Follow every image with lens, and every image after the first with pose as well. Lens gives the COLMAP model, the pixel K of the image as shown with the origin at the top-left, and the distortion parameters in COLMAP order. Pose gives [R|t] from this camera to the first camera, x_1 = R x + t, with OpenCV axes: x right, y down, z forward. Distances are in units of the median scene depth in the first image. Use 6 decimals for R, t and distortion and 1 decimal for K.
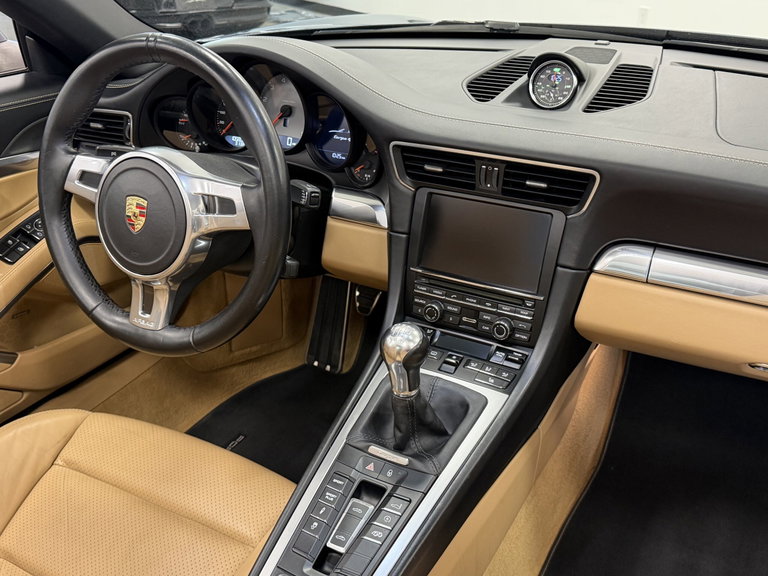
lens RADIAL K [[802.0, 0, 385.4], [0, 802.0, 286.3], [0, 0, 1]] dist [0.115511, 0.000000]
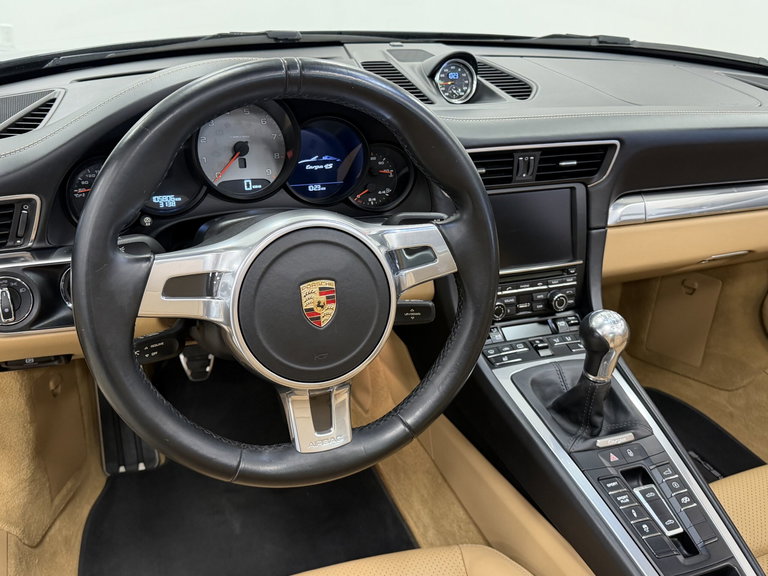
lens RADIAL K [[752.8, 0, 384.3], [0, 752.8, 289.9], [0, 0, 1]] dist [0.104436, 0.000000]
pose [[0.615949, -0.298773, 0.728932, -0.758611], [0.297601, 0.944975, 0.135851, -0.173969], [-0.729411, 0.133253, 0.670972, 0.492536]]
